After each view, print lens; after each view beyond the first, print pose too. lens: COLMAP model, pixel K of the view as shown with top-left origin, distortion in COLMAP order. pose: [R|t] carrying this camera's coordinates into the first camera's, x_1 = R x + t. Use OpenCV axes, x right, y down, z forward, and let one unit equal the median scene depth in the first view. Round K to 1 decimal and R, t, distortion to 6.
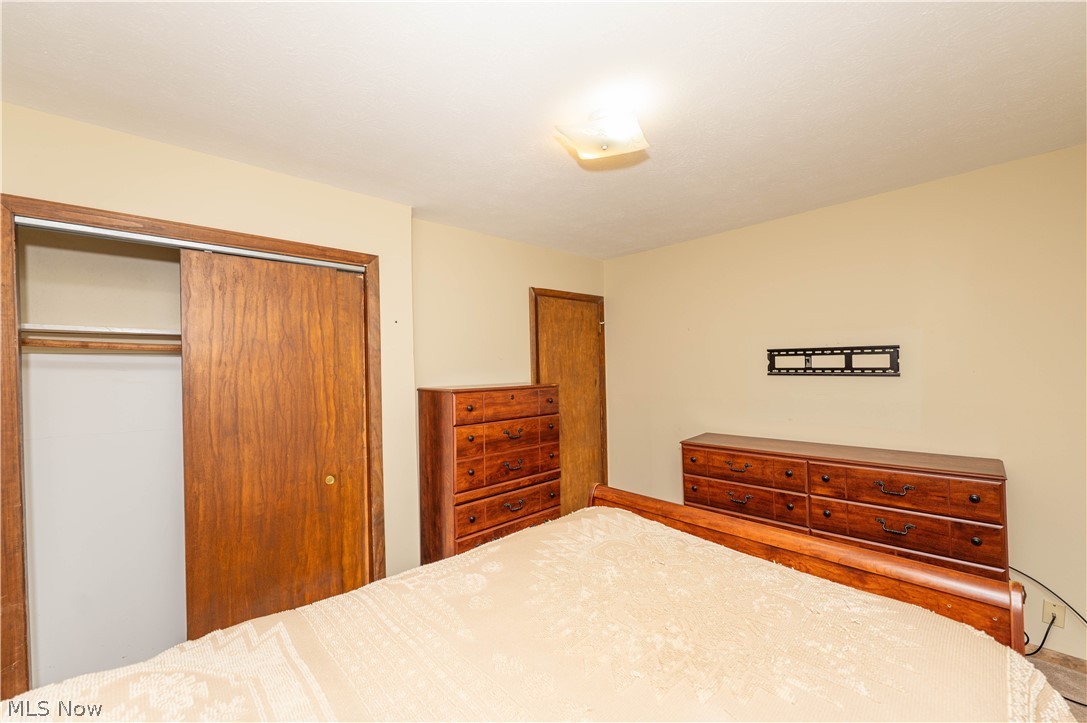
lens RADIAL K [[429.1, 0, 540.5], [0, 429.1, 362.6], [0, 0, 1]] dist [-0.000091, 0.000021]
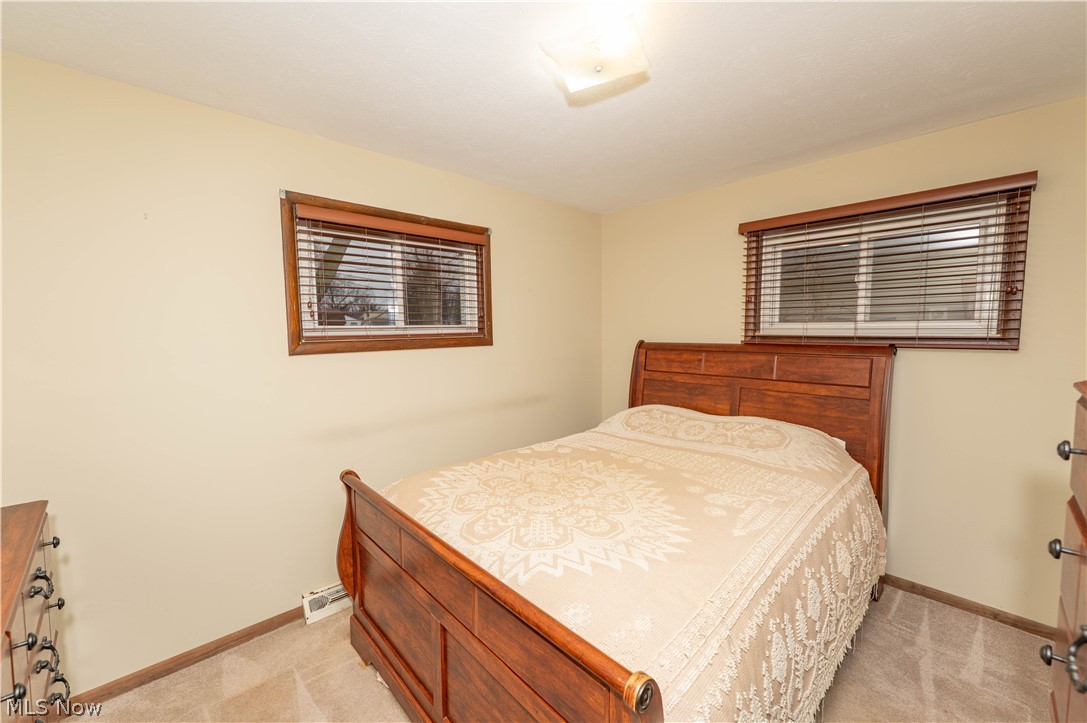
lens RADIAL K [[429.1, 0, 540.5], [0, 429.1, 362.6], [0, 0, 1]] dist [-0.000091, 0.000021]
pose [[-0.999437, 0.032386, -0.008740, 0.196184], [0.031612, 0.996482, 0.077614, 0.011915], [0.011223, 0.077294, -0.996945, 1.276630]]
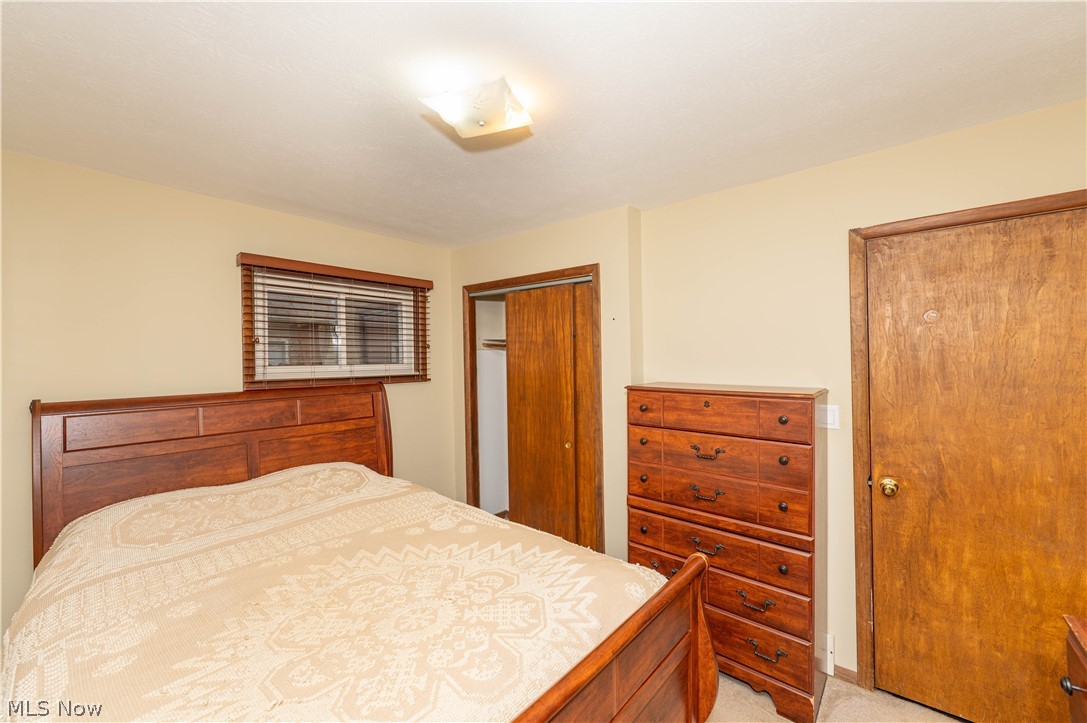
lens RADIAL K [[429.1, 0, 540.5], [0, 429.1, 362.6], [0, 0, 1]] dist [-0.000091, 0.000021]
pose [[0.110804, 0.033194, -0.993288, 0.706332], [0.012186, 0.999322, 0.034755, -0.024549], [0.993768, -0.015956, 0.110324, 0.681923]]
